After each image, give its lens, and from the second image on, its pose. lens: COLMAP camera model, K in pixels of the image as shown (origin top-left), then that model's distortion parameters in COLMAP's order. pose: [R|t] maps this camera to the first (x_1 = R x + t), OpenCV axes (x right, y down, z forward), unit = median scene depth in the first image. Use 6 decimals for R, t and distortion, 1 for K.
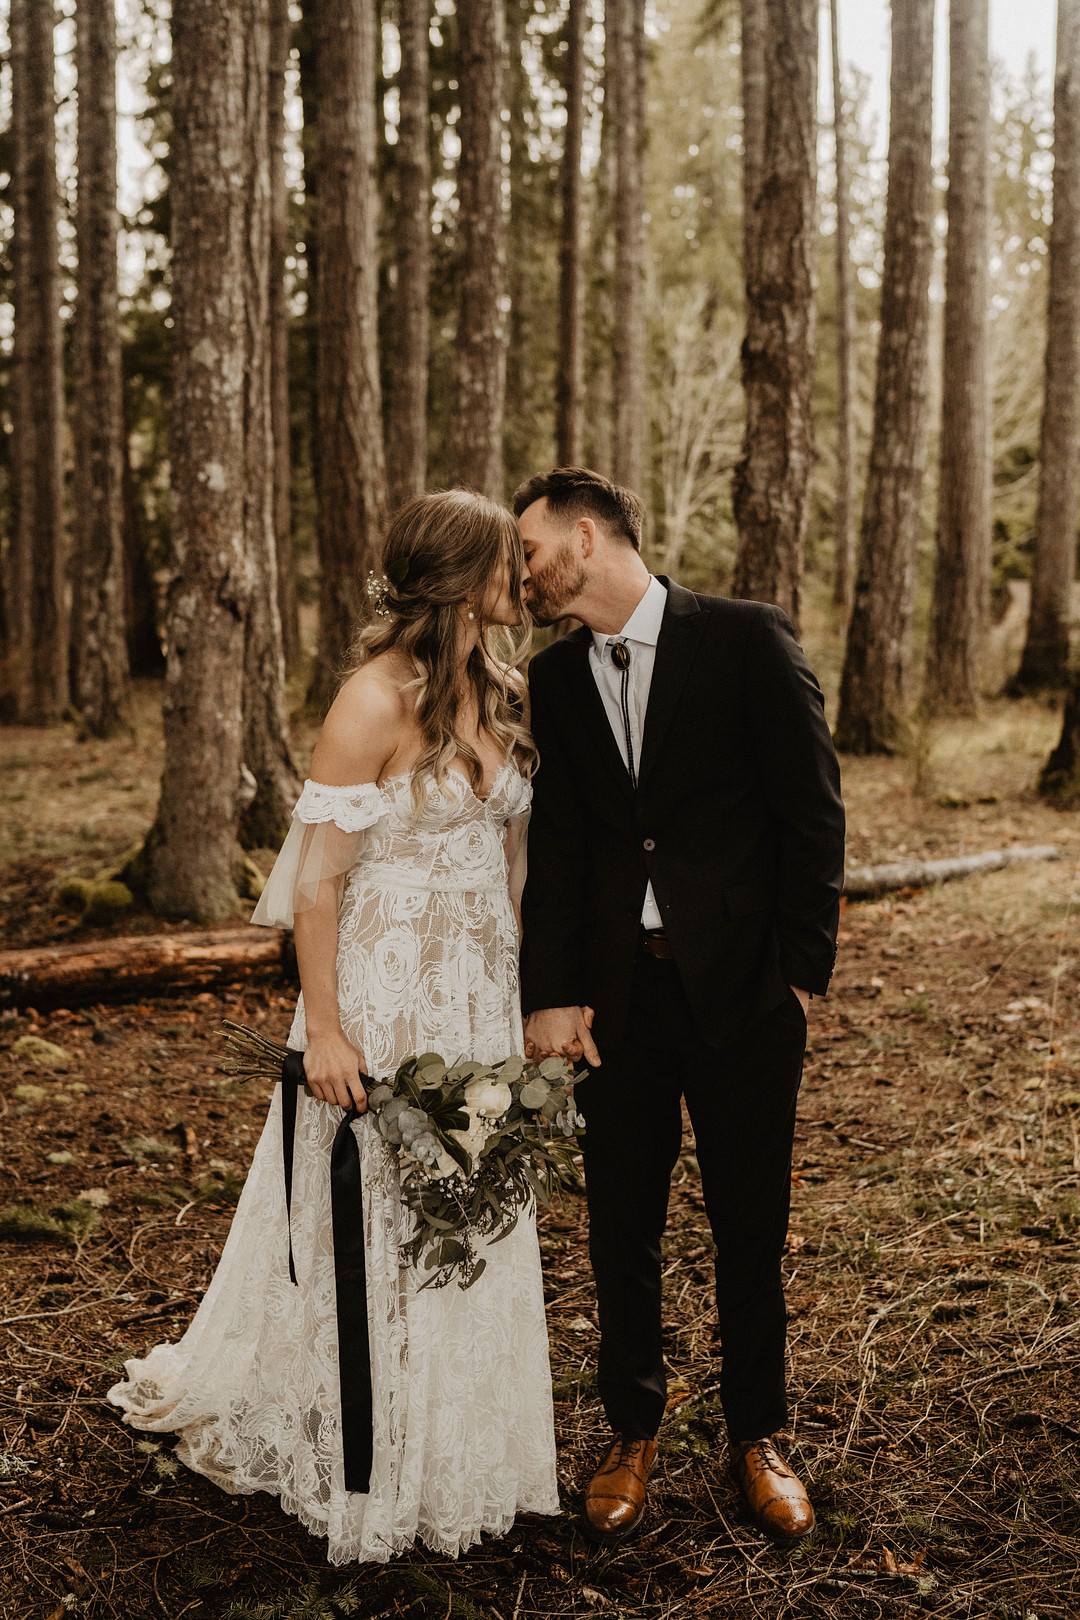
lens RADIAL K [[1624.6, 0, 543.2], [0, 1624.6, 809.1], [0, 0, 1]] dist [-0.111426, 0.159113]
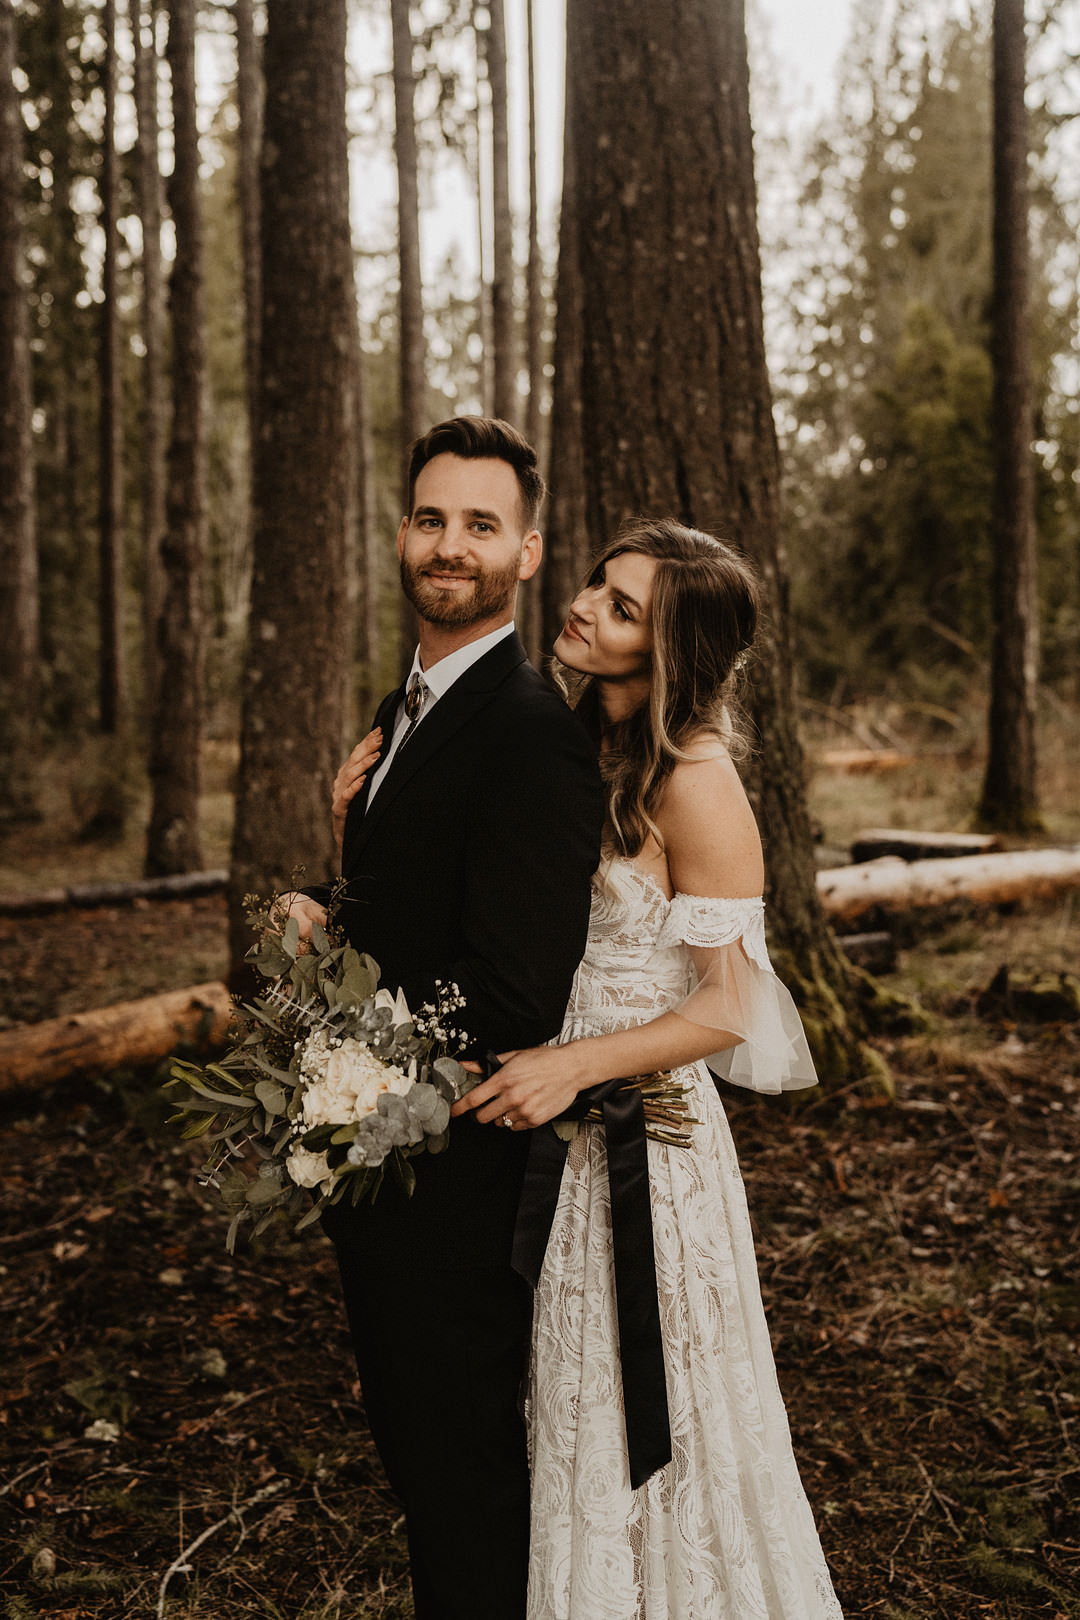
lens RADIAL K [[1610.9, 0, 549.8], [0, 1610.9, 818.1], [0, 0, 1]] dist [-0.118822, 0.187861]
pose [[0.967025, -0.026222, 0.253328, 0.092182], [0.037988, 0.998409, -0.041663, 0.066680], [-0.251832, 0.049912, 0.966483, -0.637869]]
